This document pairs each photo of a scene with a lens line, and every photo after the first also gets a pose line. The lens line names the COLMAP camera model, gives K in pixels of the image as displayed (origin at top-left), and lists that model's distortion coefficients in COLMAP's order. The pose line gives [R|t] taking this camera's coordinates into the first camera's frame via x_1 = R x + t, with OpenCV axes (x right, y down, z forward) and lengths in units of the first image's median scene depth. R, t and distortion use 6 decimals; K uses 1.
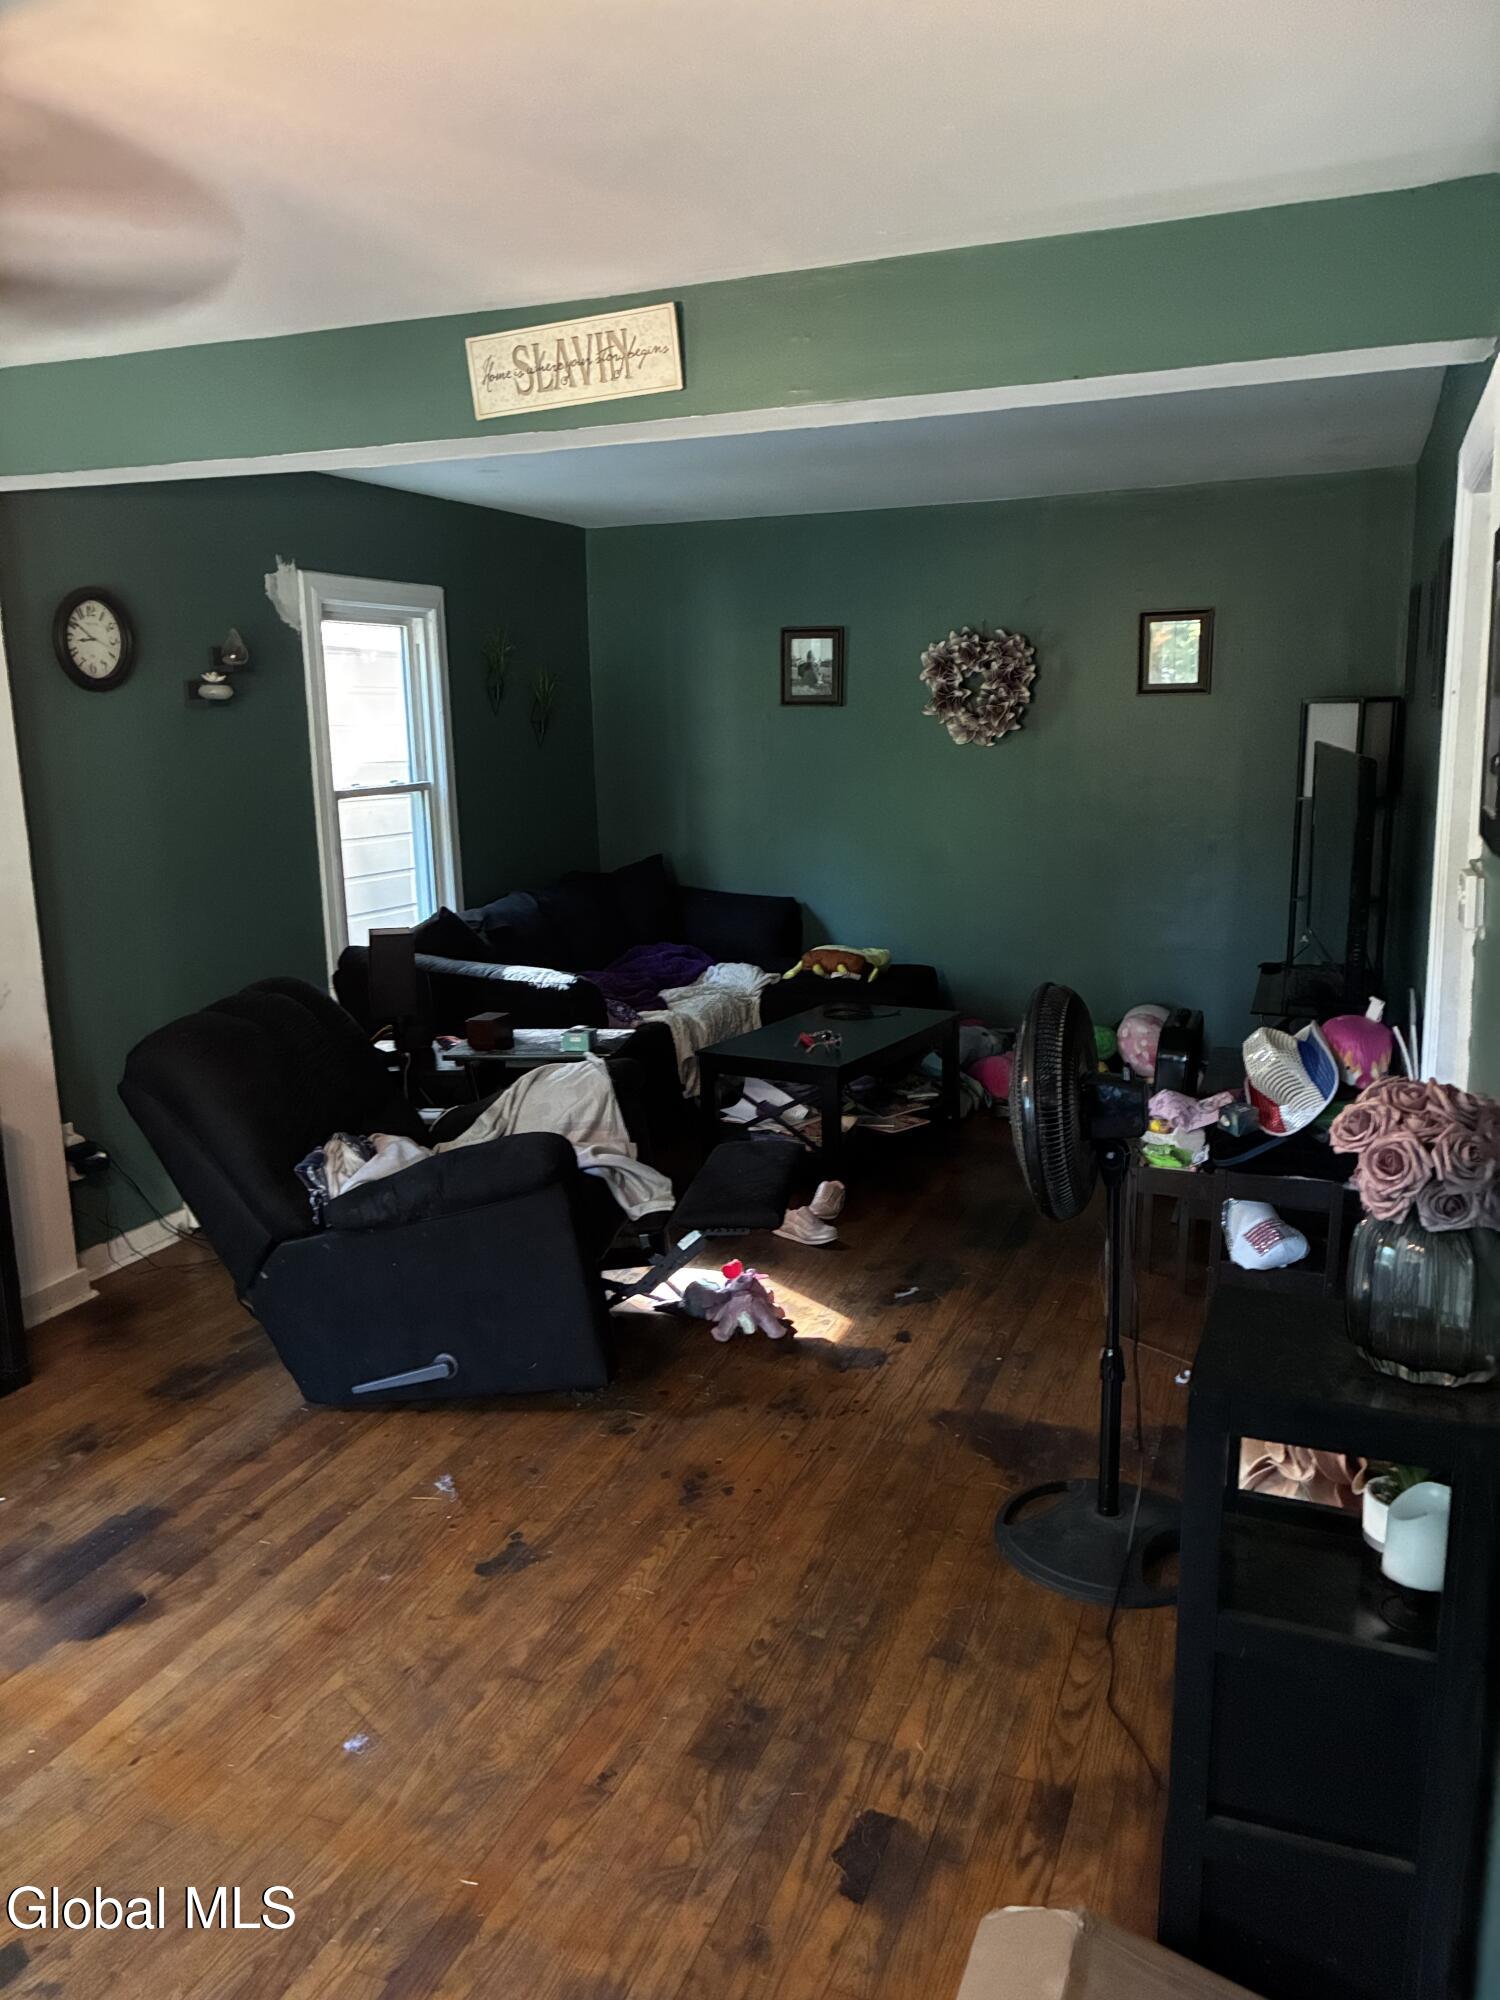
lens RADIAL K [[1512.1, 0, 742.6], [0, 1512.1, 1000.0], [0, 0, 1]] dist [0.031369, -0.020201]
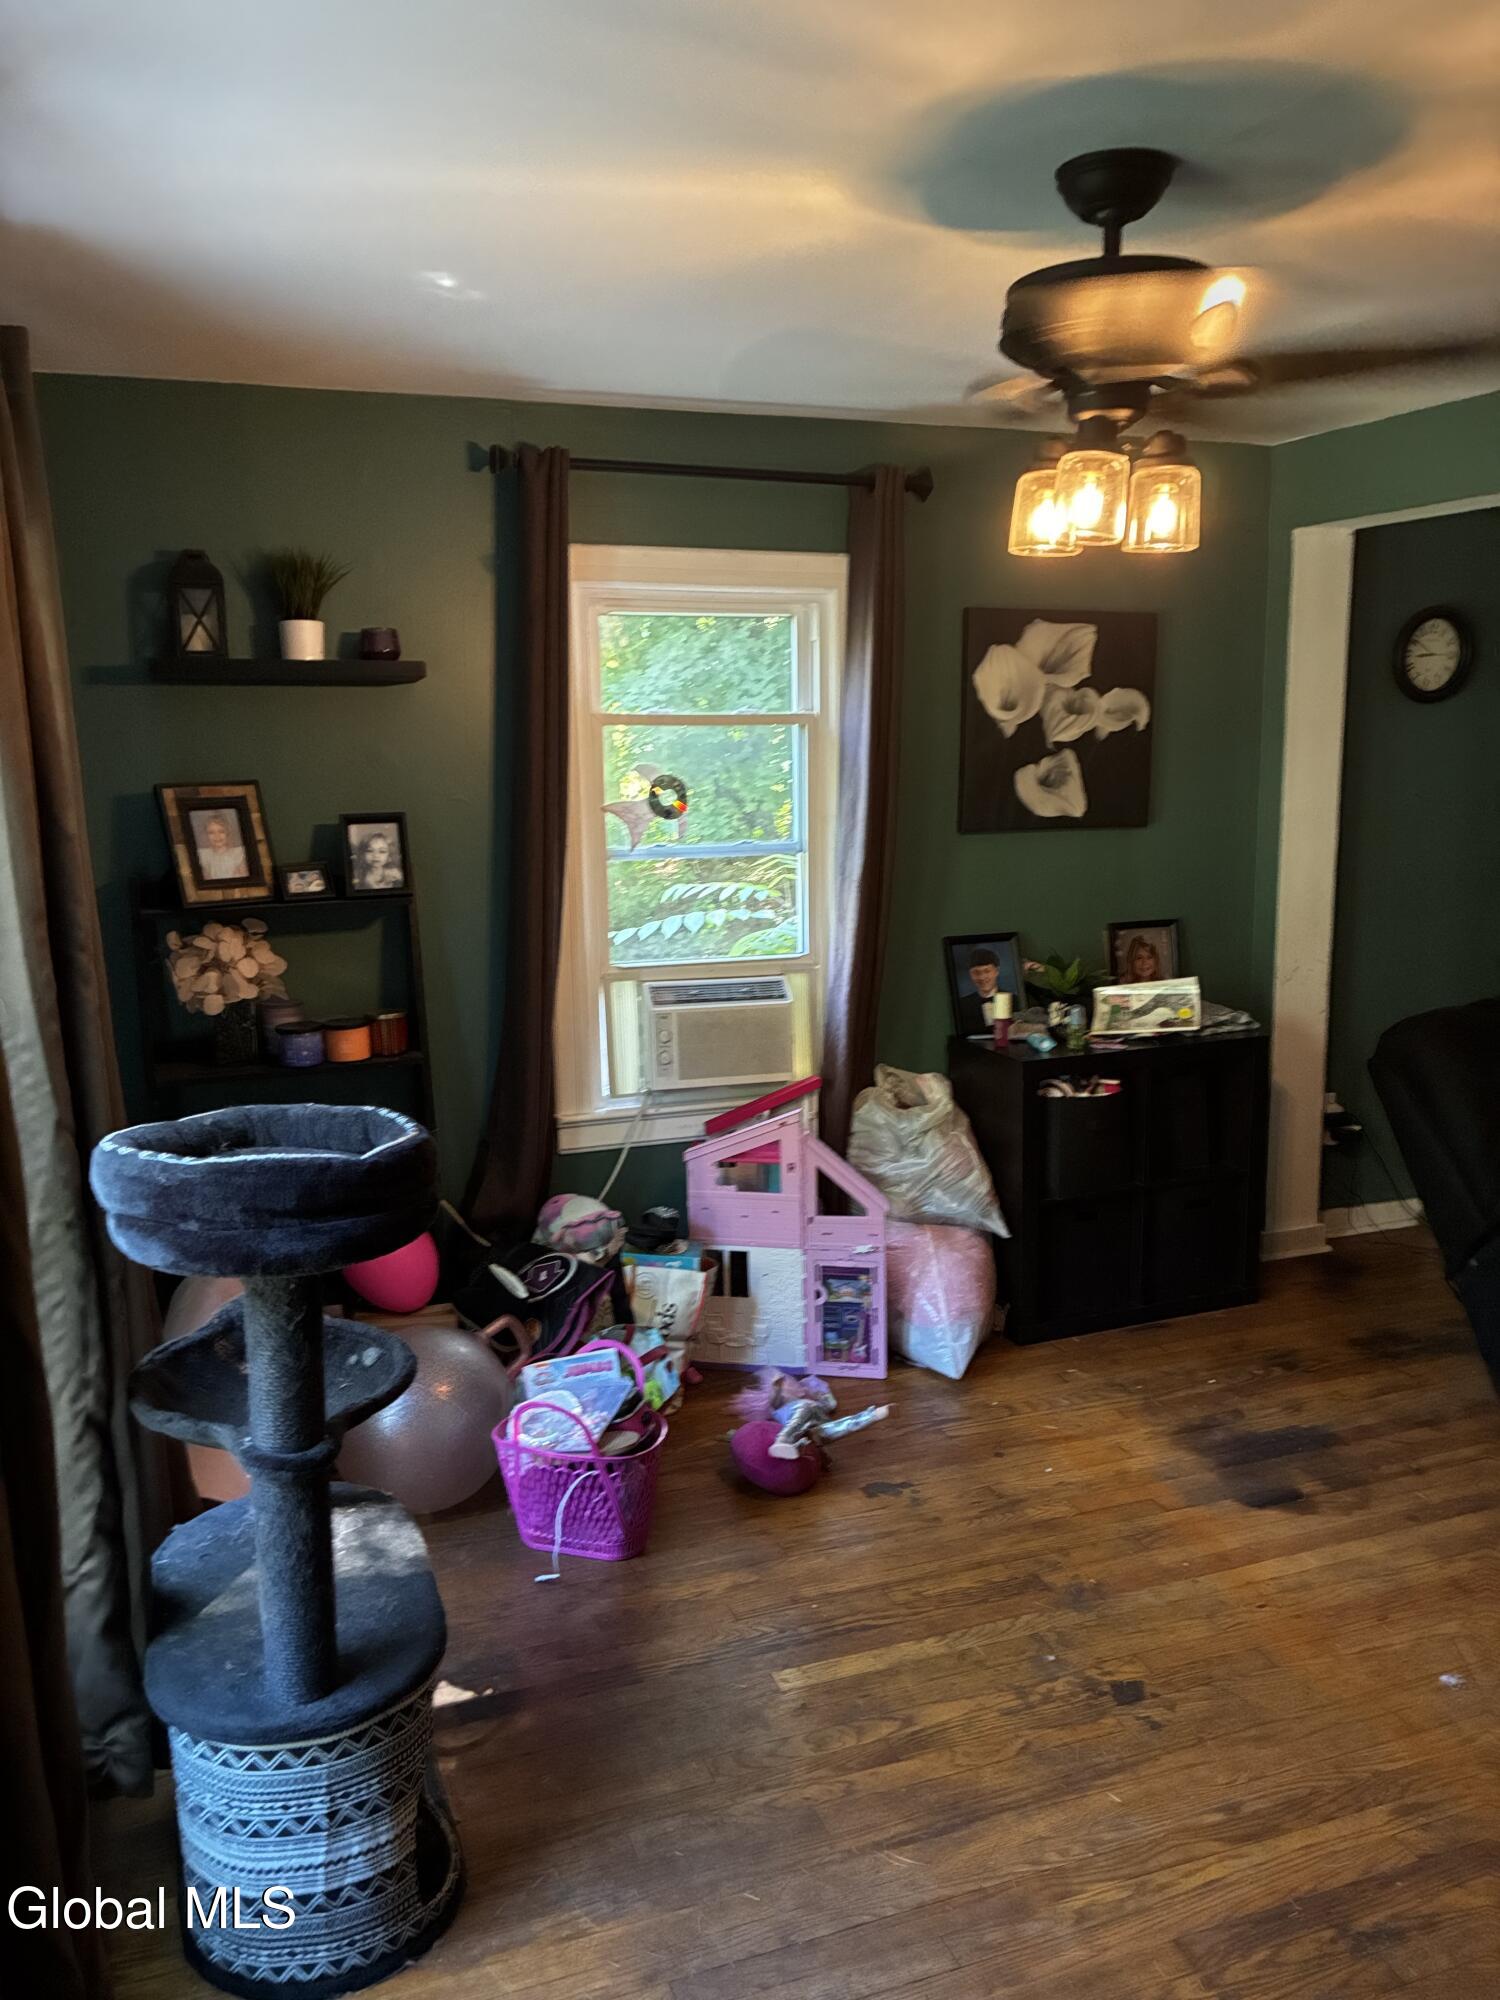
lens RADIAL K [[1512.1, 0, 747.7], [0, 1512.1, 1000.8], [0, 0, 1]] dist [0.031369, -0.020201]
pose [[0.668466, 0.136296, -0.731148, 0.096742], [-0.140453, 0.988510, 0.055861, 0.016428], [0.730361, 0.065351, 0.679928, -0.090899]]
